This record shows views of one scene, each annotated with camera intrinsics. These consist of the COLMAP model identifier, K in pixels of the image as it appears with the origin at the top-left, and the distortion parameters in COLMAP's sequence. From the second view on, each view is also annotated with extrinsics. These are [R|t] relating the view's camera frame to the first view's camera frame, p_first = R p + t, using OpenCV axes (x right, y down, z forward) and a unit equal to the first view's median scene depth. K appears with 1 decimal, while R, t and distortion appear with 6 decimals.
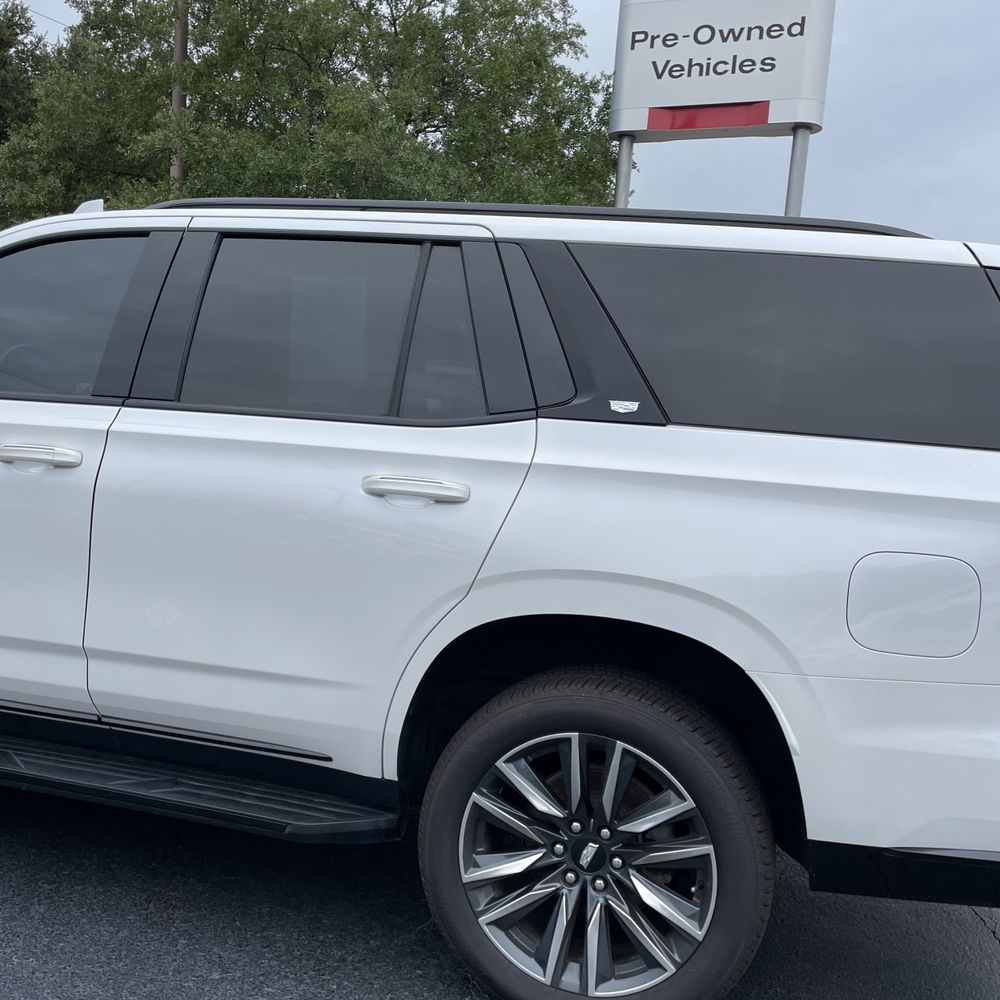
lens RADIAL K [[1014.9, 0, 500.0], [0, 1014.9, 500.0], [0, 0, 1]] dist [0.111139, -0.143361]
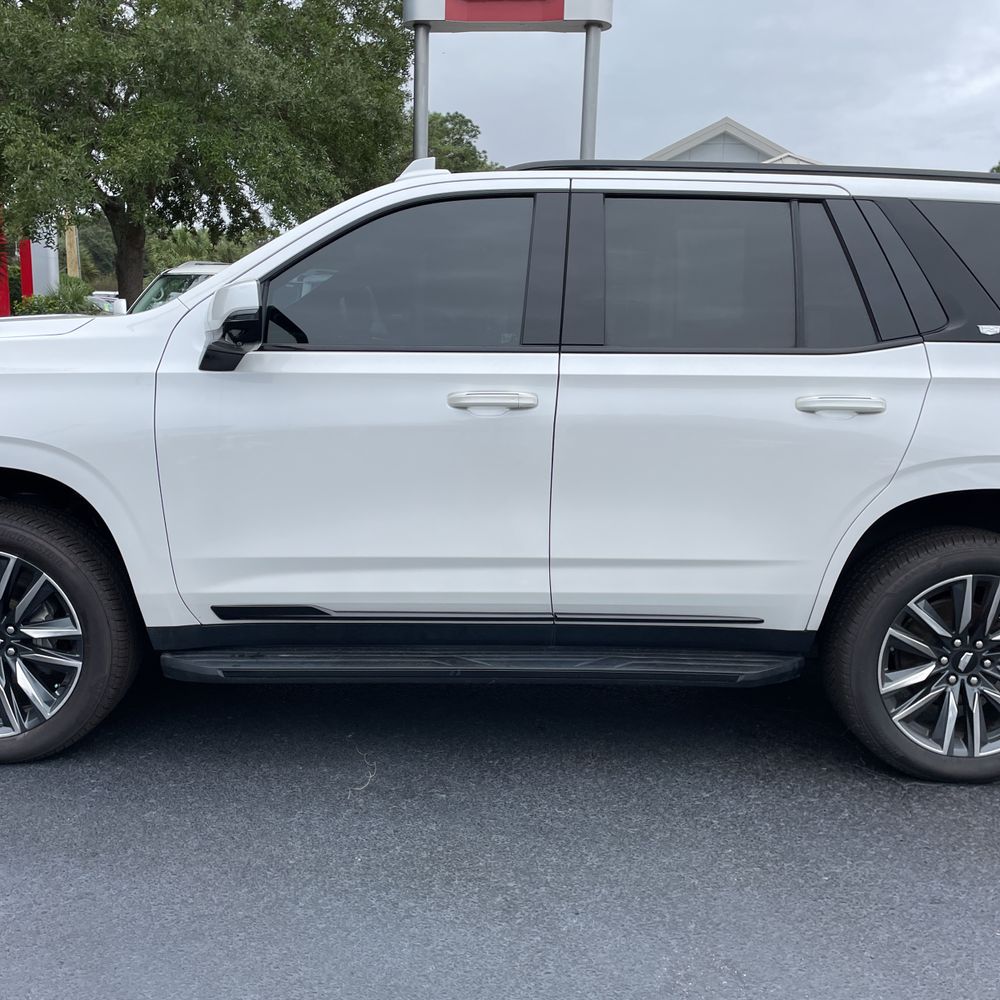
lens RADIAL K [[1010.5, 0, 510.0], [0, 1010.5, 500.2], [0, 0, 1]] dist [0.094490, -0.119710]
pose [[0.952552, -0.103131, 0.286372, -0.796674], [0.070894, 0.990146, 0.120770, -0.070566], [-0.296006, -0.094738, 0.950476, -0.095280]]
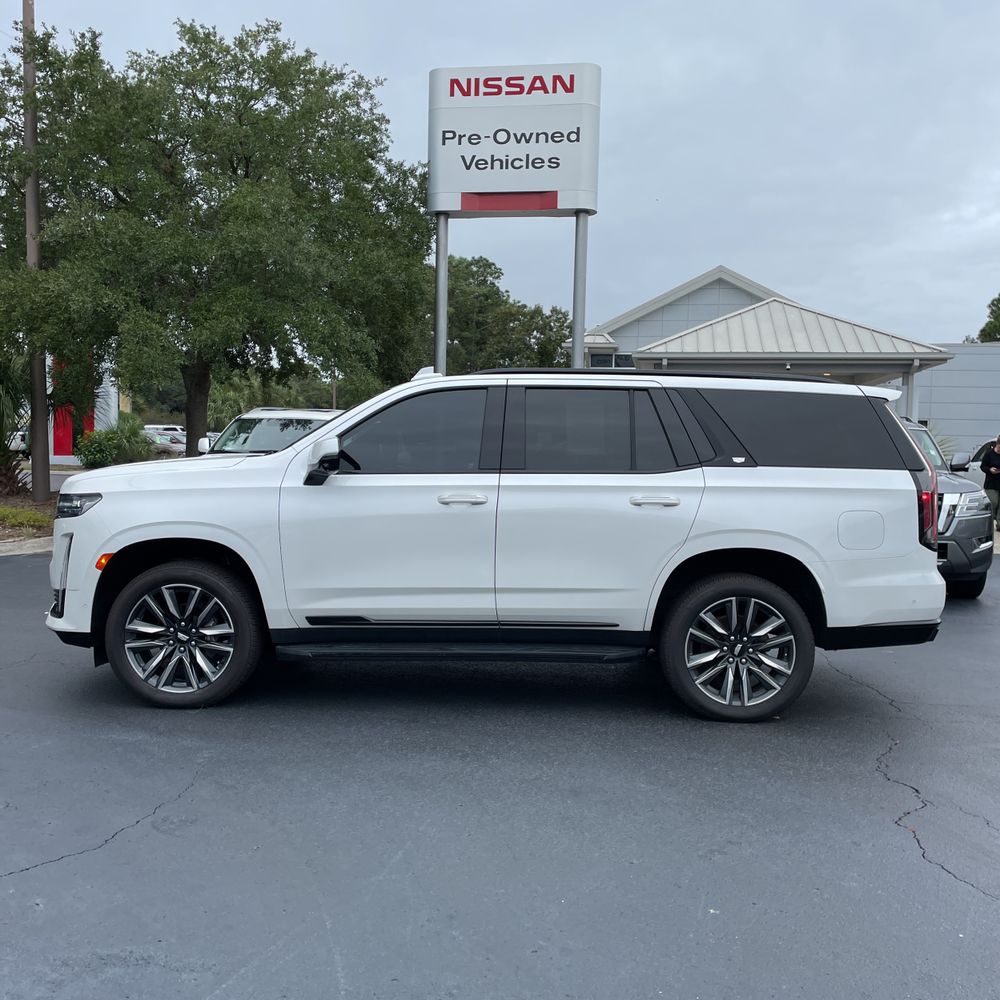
lens RADIAL K [[995.9, 0, 489.0], [0, 995.9, 499.8], [0, 0, 1]] dist [0.113654, -0.093342]
pose [[0.964261, -0.074308, 0.254321, -0.950153], [0.077856, 0.996957, -0.003900, -0.031715], [-0.253257, 0.023561, 0.967112, -1.017370]]
